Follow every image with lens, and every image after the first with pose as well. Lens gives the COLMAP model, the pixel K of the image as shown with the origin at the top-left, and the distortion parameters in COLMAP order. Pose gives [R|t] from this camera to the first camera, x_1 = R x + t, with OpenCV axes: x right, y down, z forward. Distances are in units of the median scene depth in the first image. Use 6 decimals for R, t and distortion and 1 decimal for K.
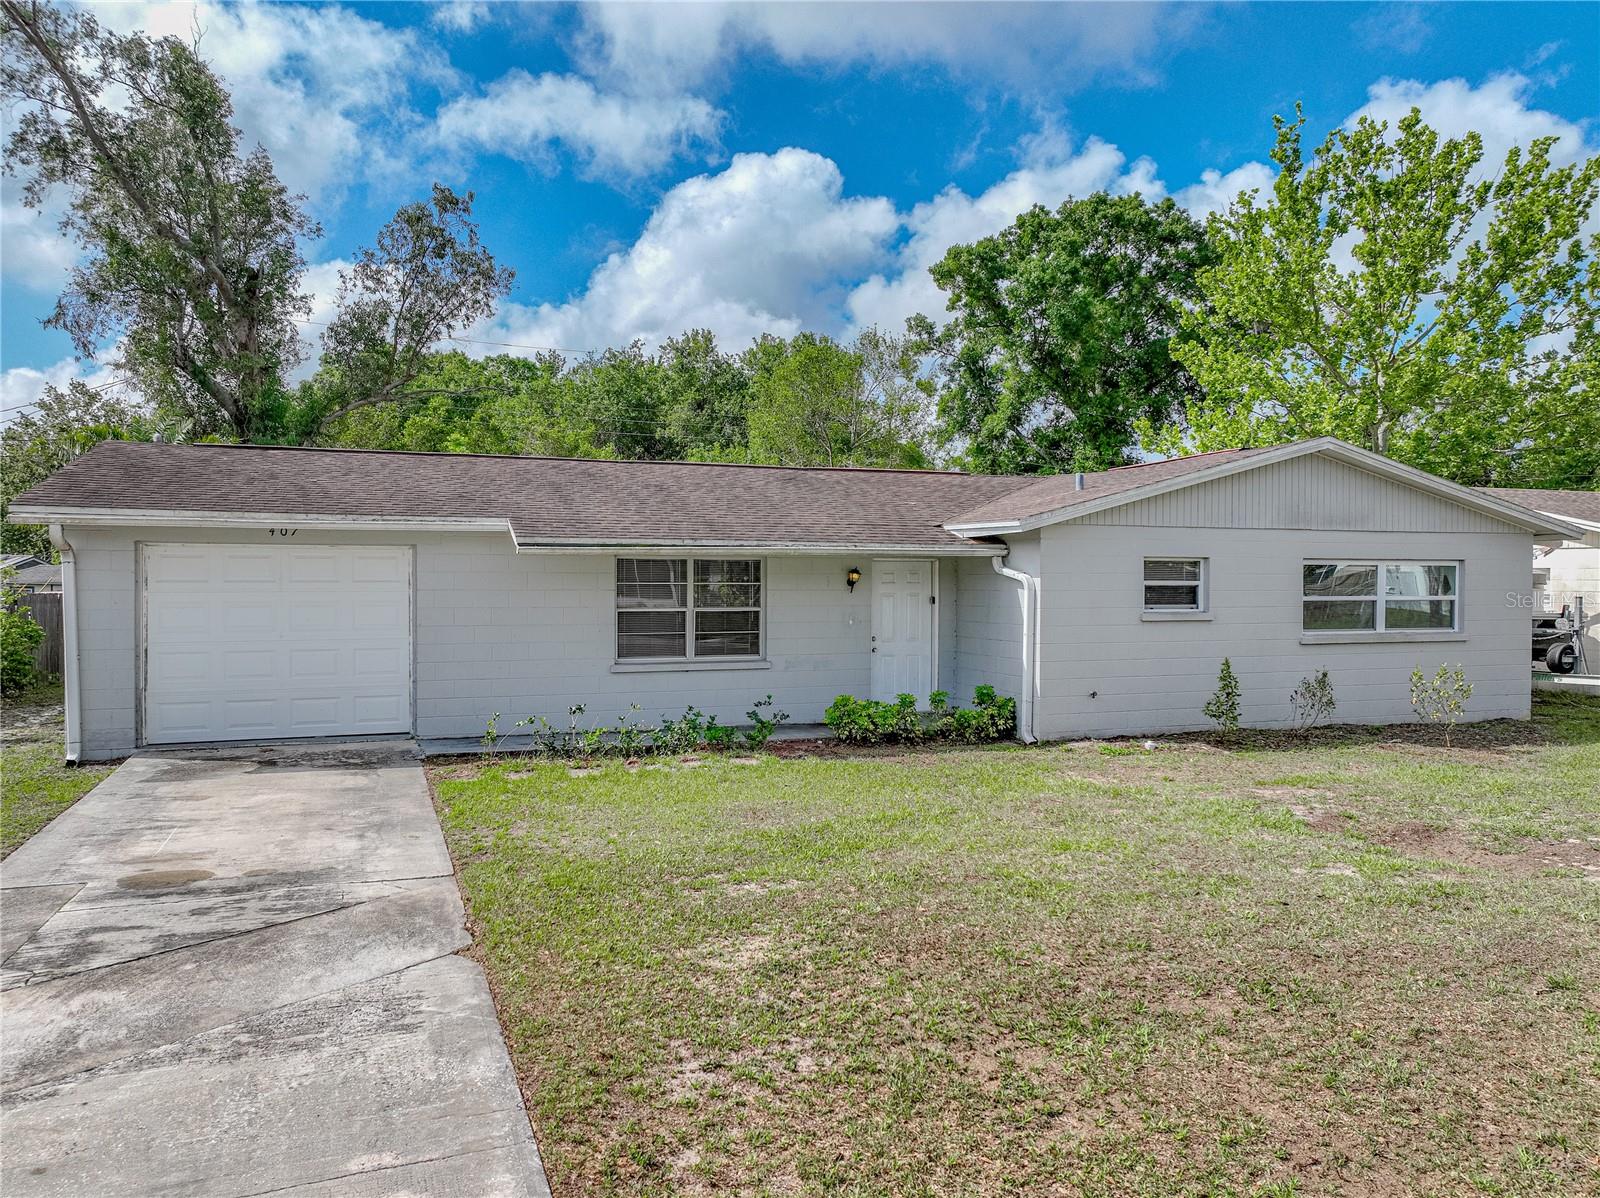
lens RADIAL K [[1131.1, 0, 812.2], [0, 1131.1, 637.4], [0, 0, 1]] dist [0.028196, 0.011097]
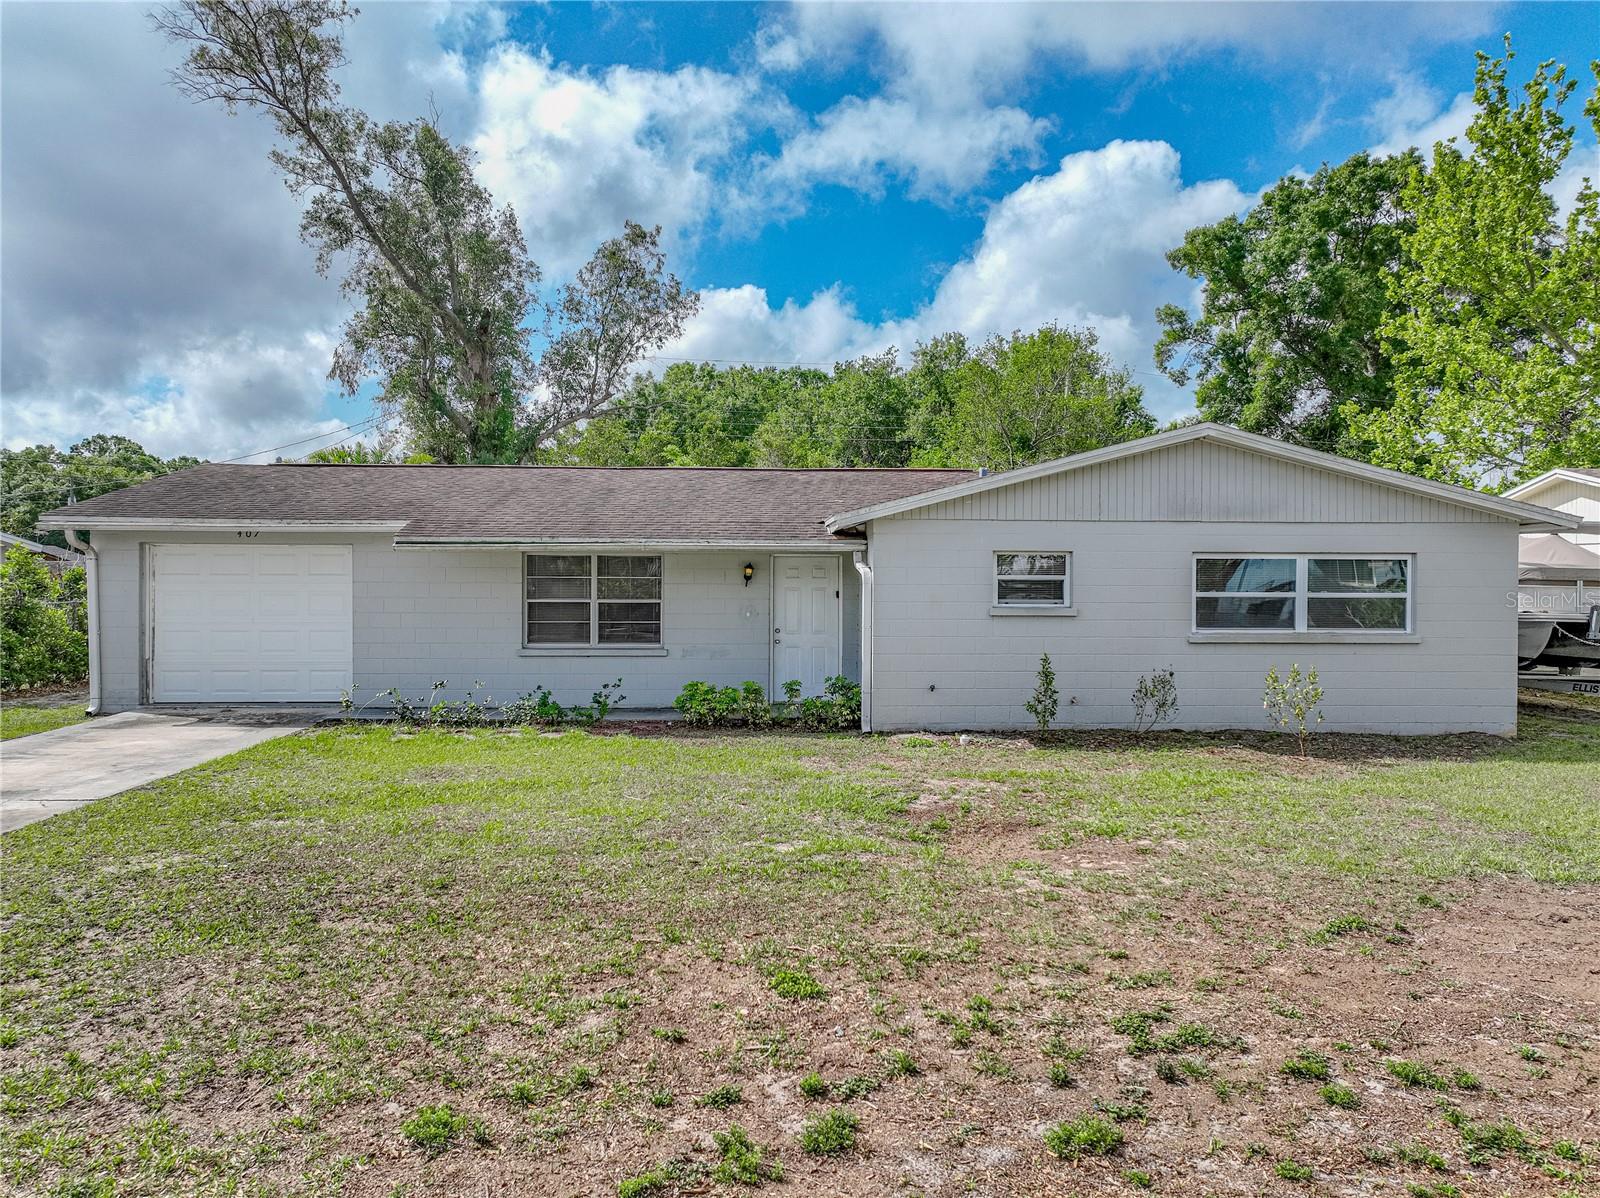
lens RADIAL K [[1131.1, 0, 806.8], [0, 1131.1, 610.2], [0, 0, 1]] dist [0.028196, 0.011097]
pose [[0.948026, 0.009663, -0.318046, 0.416914], [-0.018413, 0.999530, -0.024519, 0.007308], [0.317659, 0.029101, 0.947758, 0.016822]]
